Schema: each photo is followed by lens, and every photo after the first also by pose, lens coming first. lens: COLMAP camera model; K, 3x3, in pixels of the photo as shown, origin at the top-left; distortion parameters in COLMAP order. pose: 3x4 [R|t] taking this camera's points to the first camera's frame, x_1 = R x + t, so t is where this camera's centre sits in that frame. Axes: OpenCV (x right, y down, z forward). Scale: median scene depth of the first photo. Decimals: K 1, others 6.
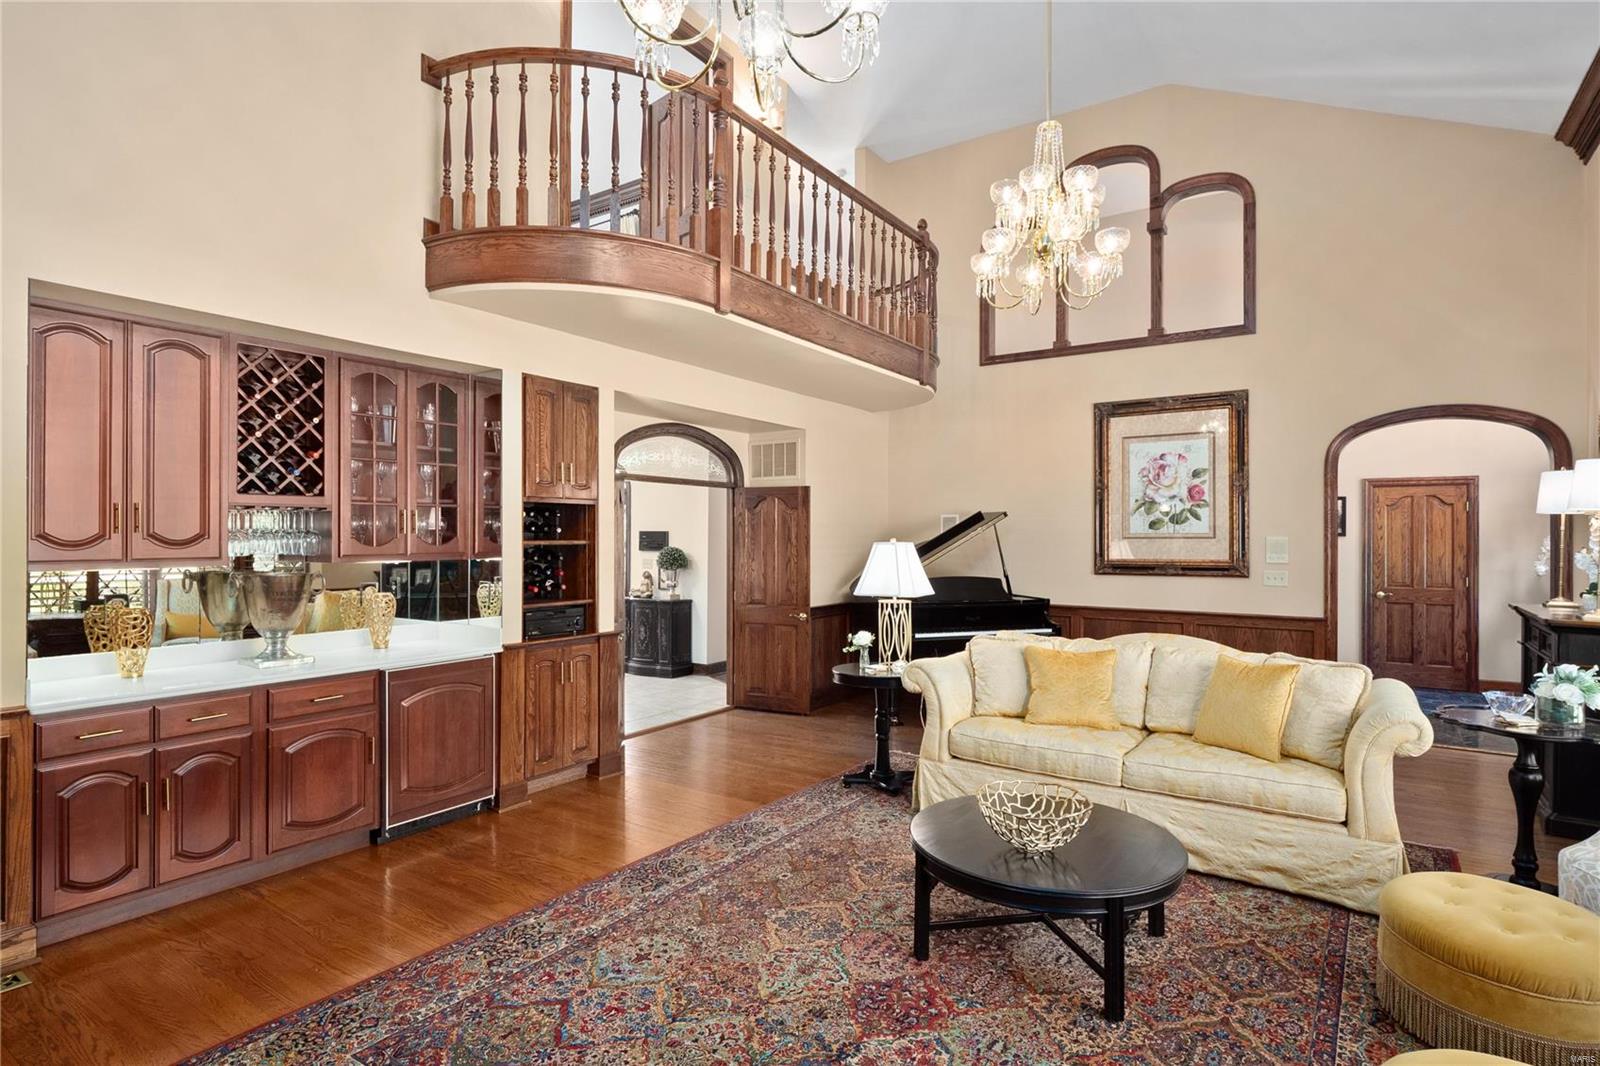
lens RADIAL K [[835.2, 0, 797.1], [0, 835.2, 538.8], [0, 0, 1]] dist [0.000262, -0.003168]
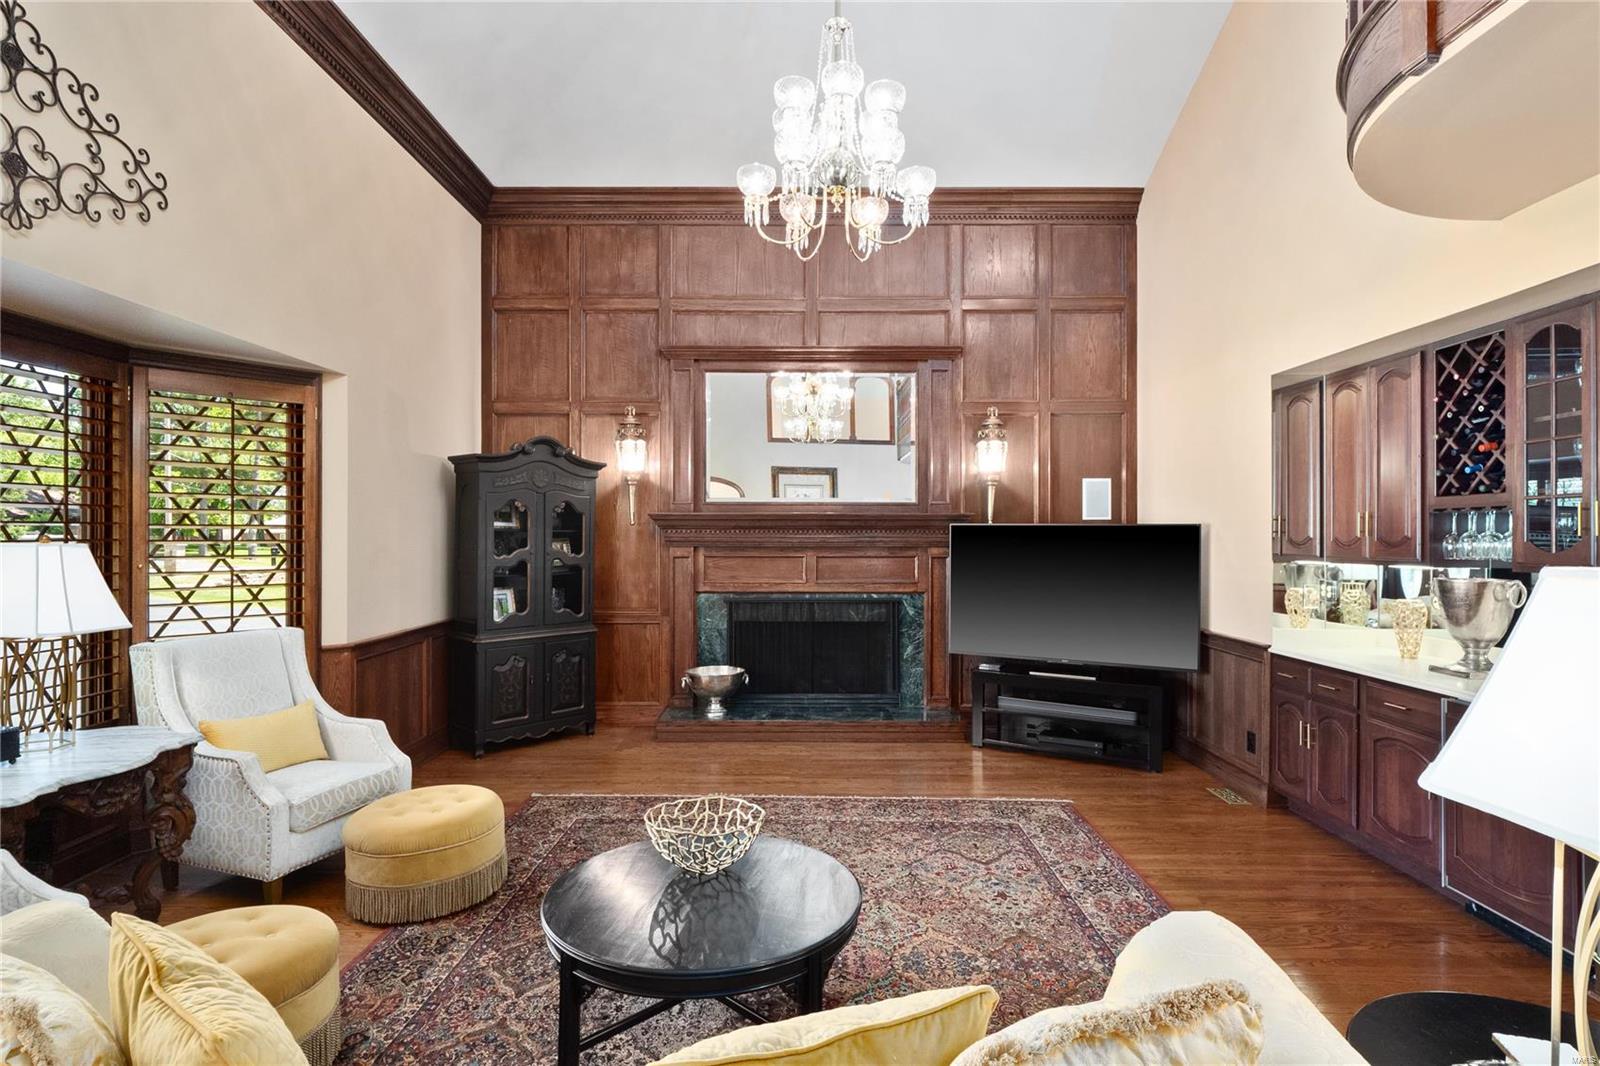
lens RADIAL K [[835.2, 0, 805.5], [0, 835.2, 530.0], [0, 0, 1]] dist [0.000262, -0.003168]
pose [[-0.825897, -0.006854, -0.563779, 0.712640], [-0.004791, 0.999975, -0.005138, -0.006868], [0.563800, -0.001543, -0.825910, 1.819513]]
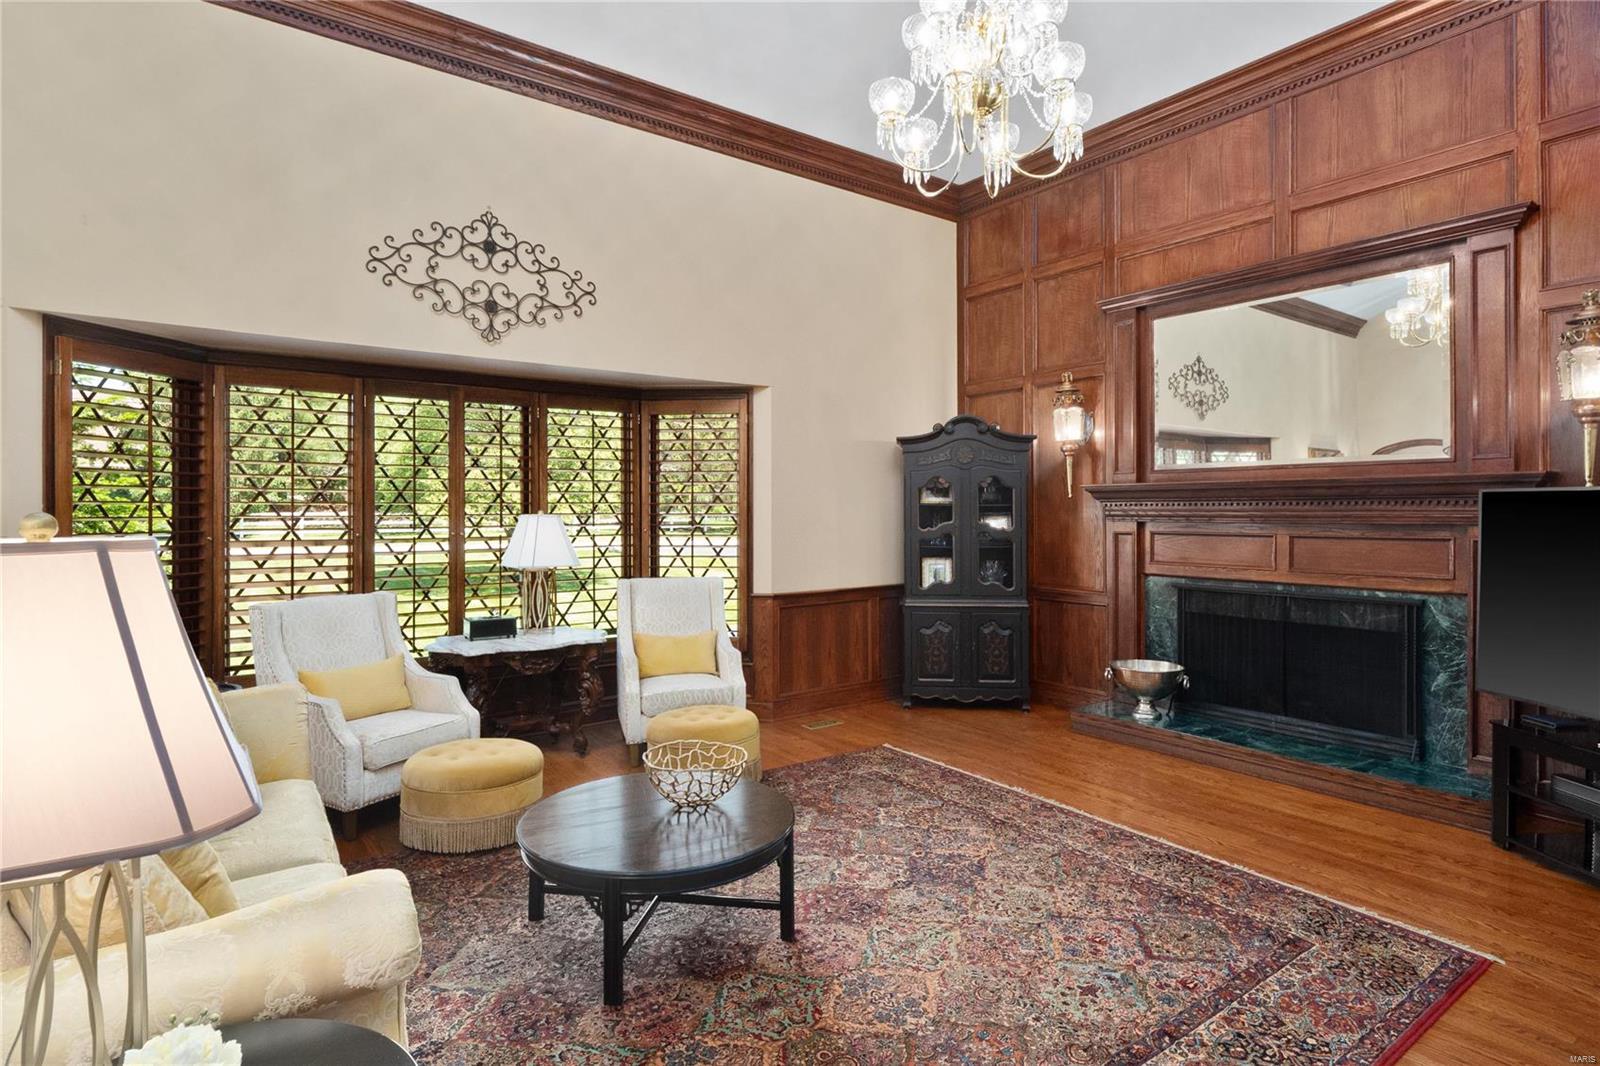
lens RADIAL K [[835.2, 0, 778.4], [0, 835.2, 510.0], [0, 0, 1]] dist [0.000262, -0.003168]
pose [[-0.937588, -0.000120, 0.347749, -0.184933], [0.000935, 0.999995, 0.002867, -0.006836], [-0.347748, 0.003013, -0.937583, 1.937900]]
